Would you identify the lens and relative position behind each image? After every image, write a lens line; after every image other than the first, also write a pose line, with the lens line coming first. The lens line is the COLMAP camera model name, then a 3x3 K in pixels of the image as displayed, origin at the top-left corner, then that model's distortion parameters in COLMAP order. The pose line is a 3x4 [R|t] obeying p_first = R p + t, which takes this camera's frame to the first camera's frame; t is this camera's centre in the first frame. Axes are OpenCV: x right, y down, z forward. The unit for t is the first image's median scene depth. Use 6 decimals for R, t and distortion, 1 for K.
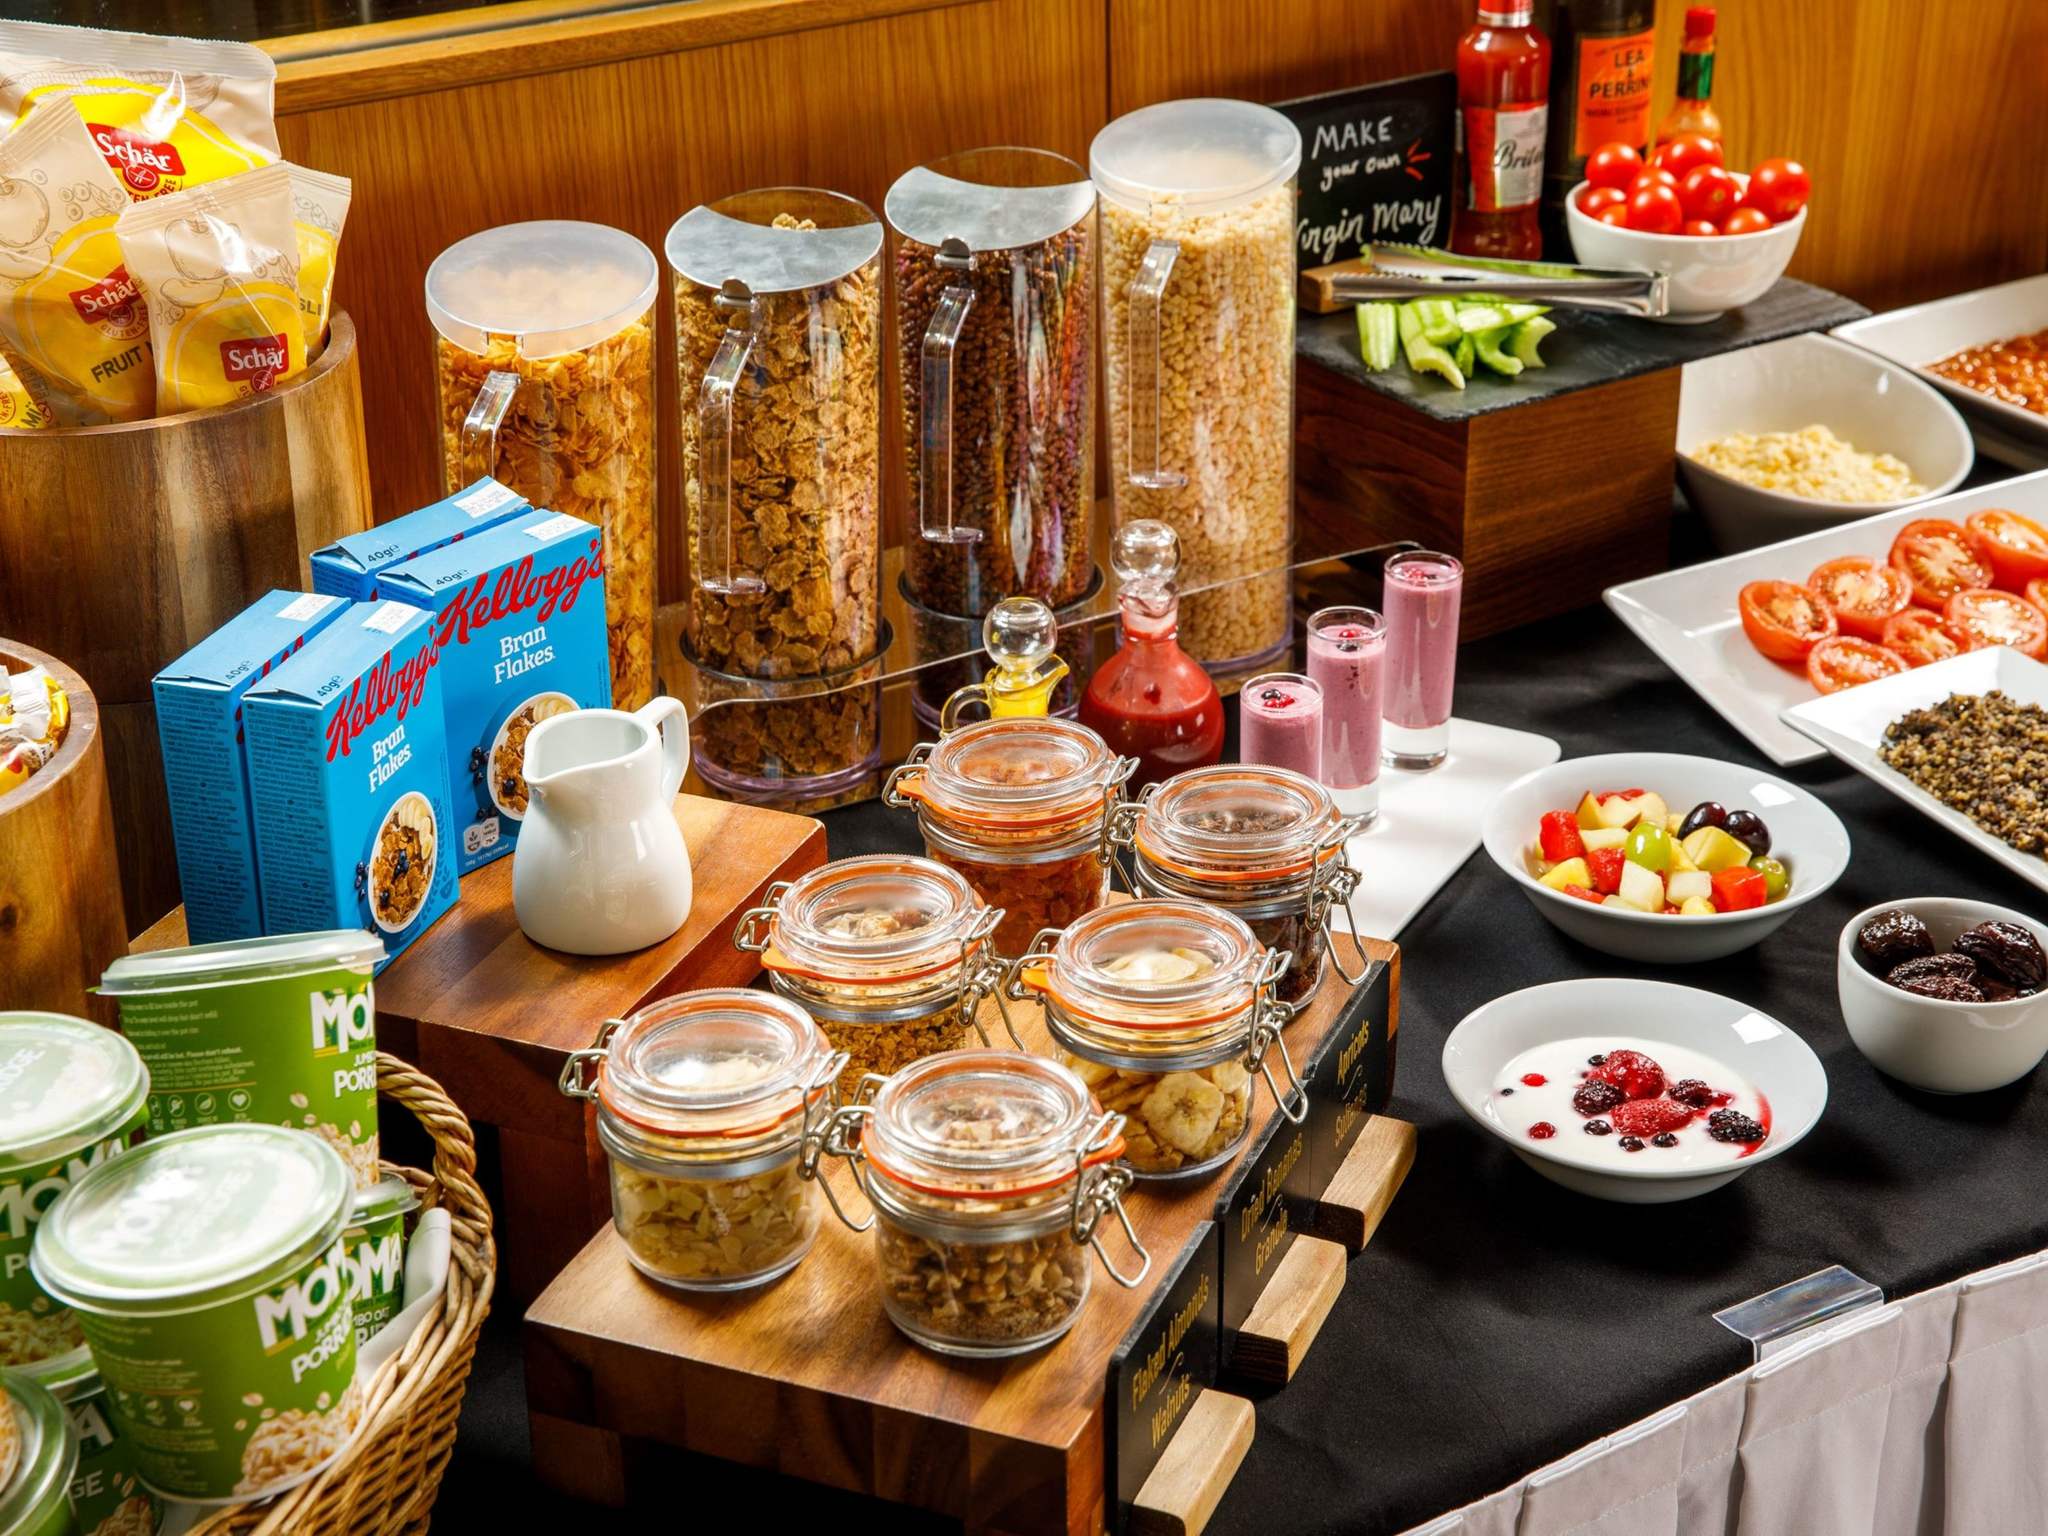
lens RADIAL K [[3952.1, 0, 1016.9], [0, 3952.1, 813.3], [0, 0, 1]] dist [0.167798, 0.000000]
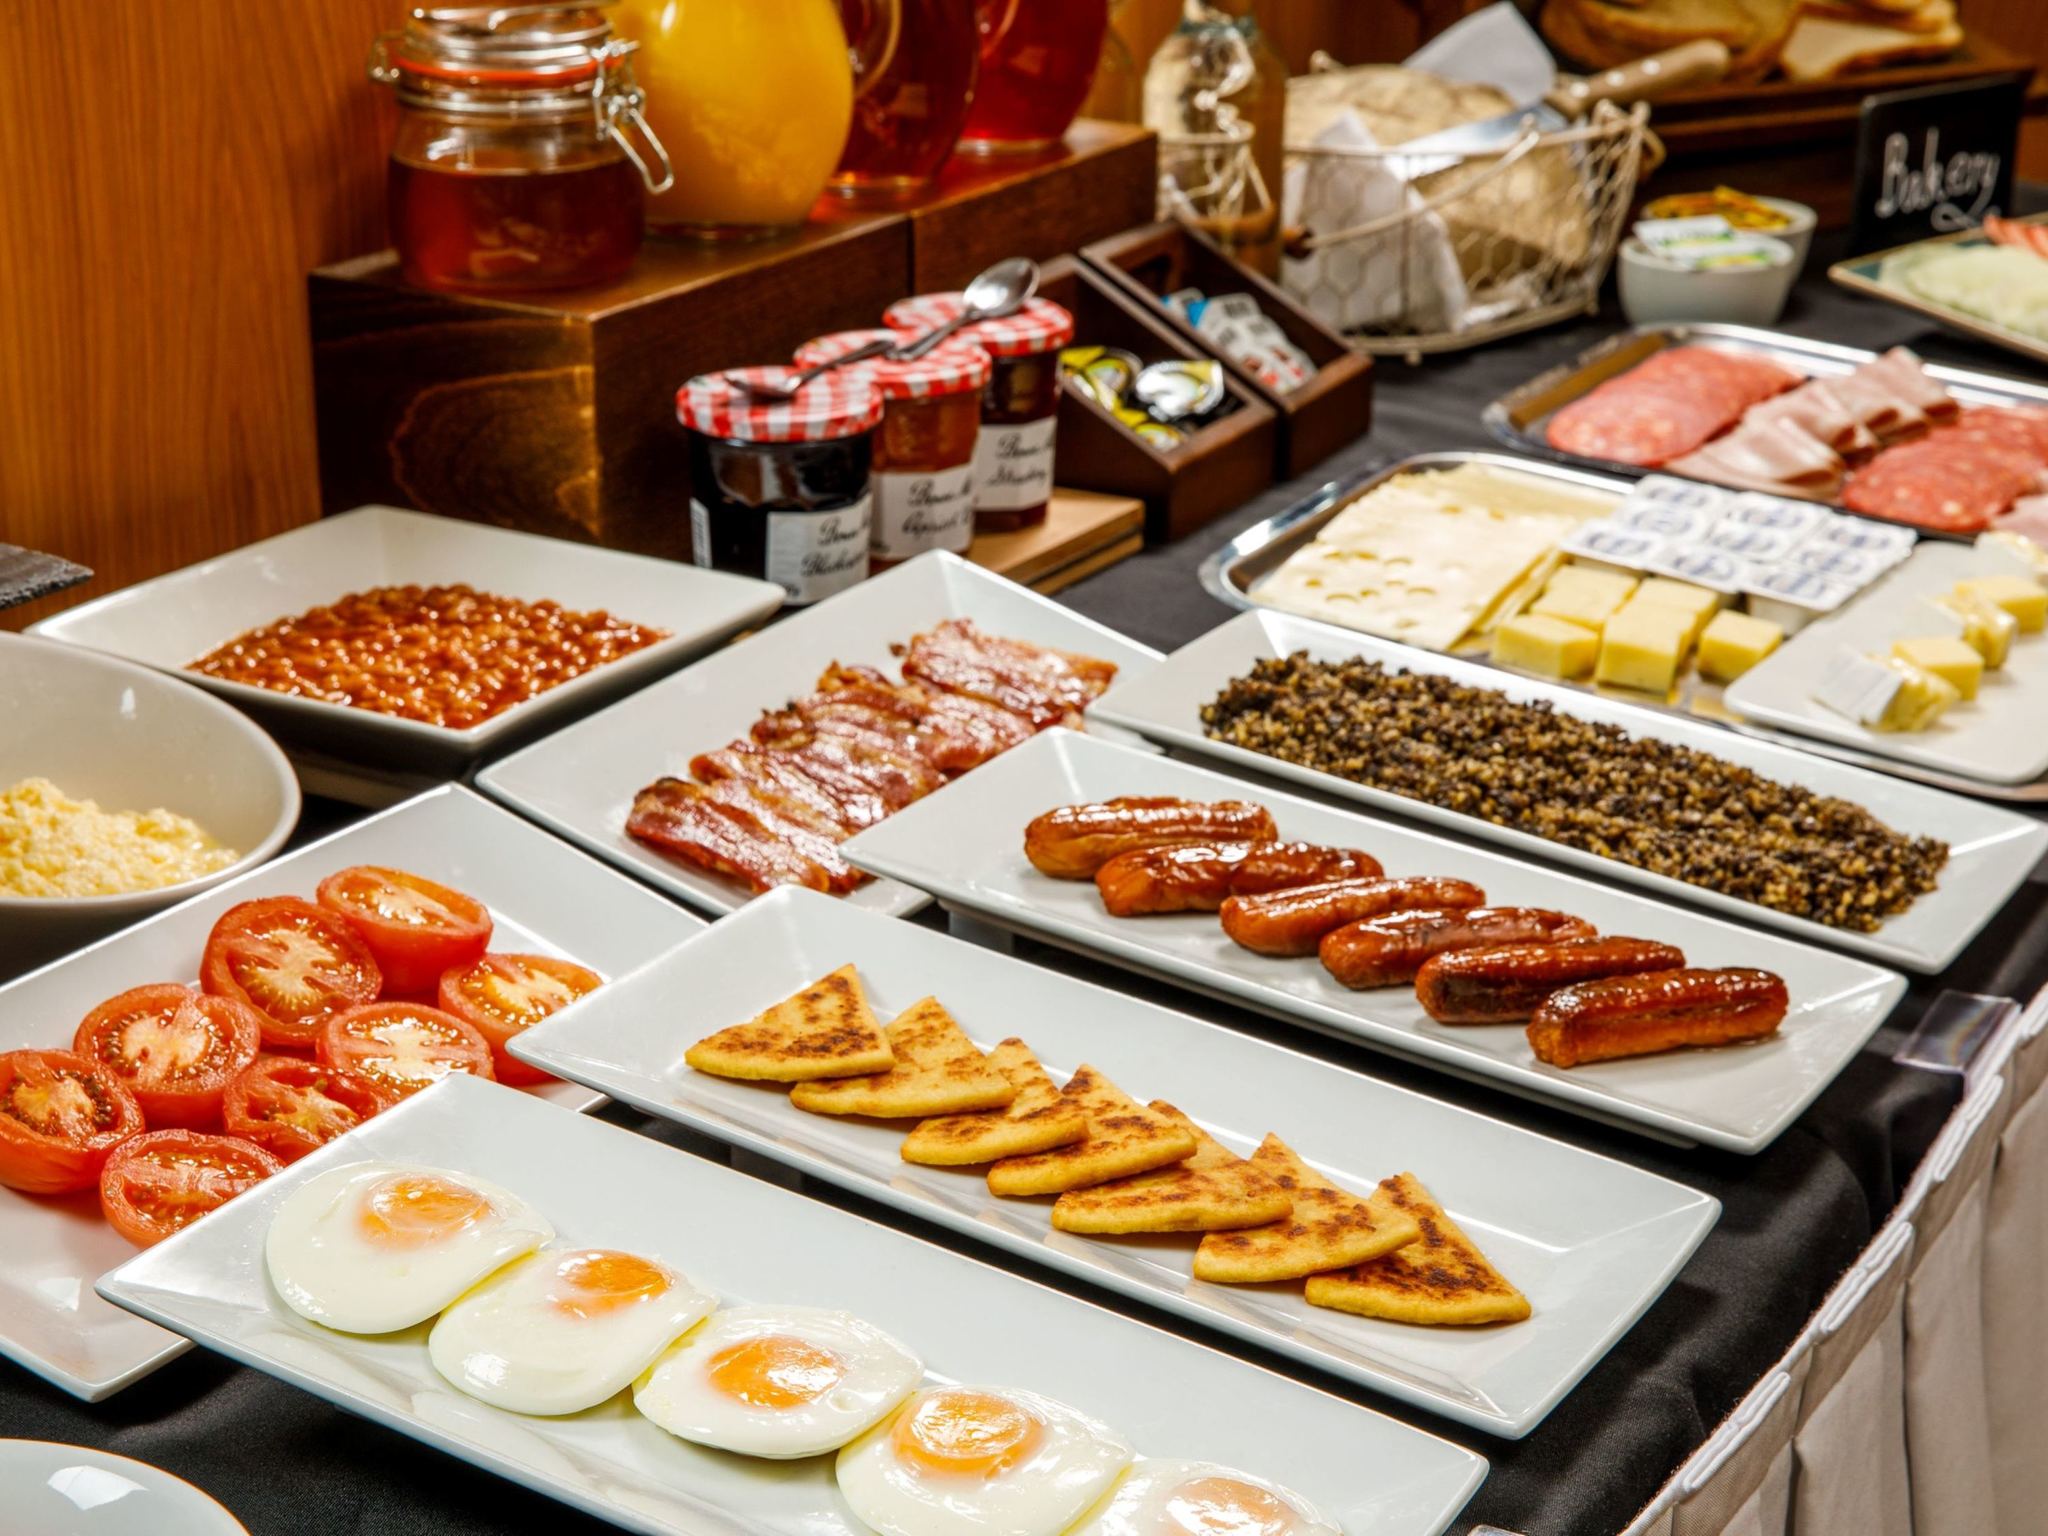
lens RADIAL K [[3649.7, 0, 942.8], [0, 3649.7, 839.5], [0, 0, 1]] dist [0.150650, 0.000000]
pose [[0.890822, -0.149056, 0.429207, 0.098021], [0.188992, 0.980617, -0.051703, -0.039467], [-0.413181, 0.127175, 0.901725, 0.522150]]
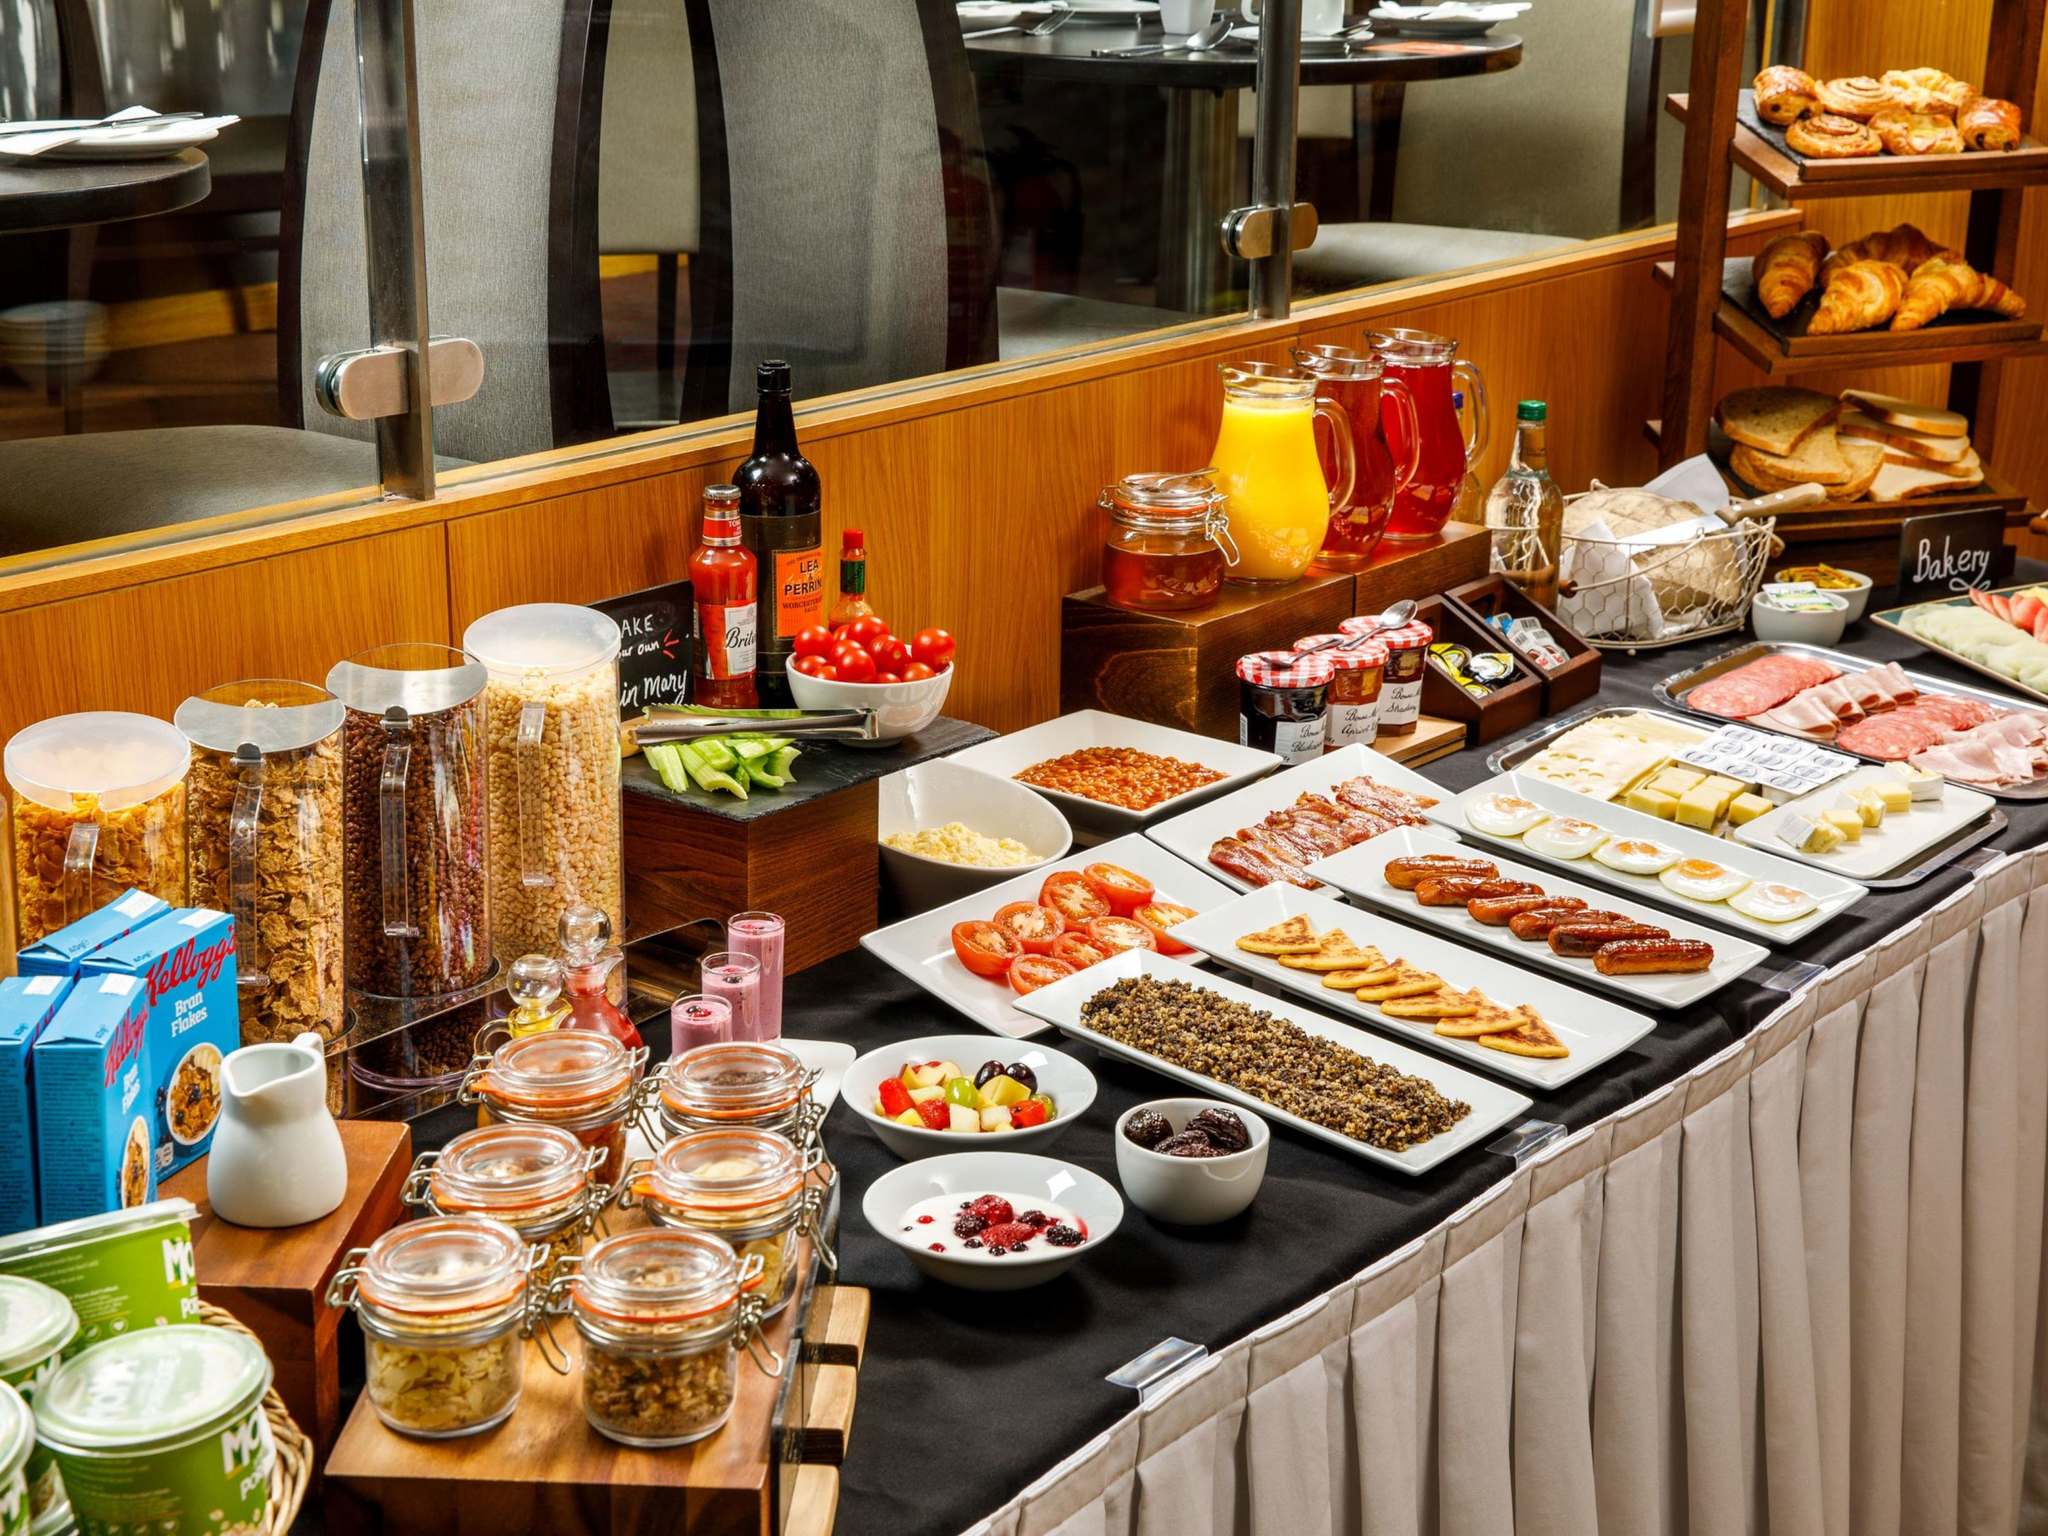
lens RADIAL K [[3649.7, 0, 1144.4], [0, 3649.7, 805.4], [0, 0, 1]] dist [0.150650, 0.000000]
pose [[0.925773, -0.076030, 0.370356, -0.242210], [0.131098, 0.983351, -0.125832, 0.076144], [-0.354623, 0.165045, 0.920327, -0.220899]]
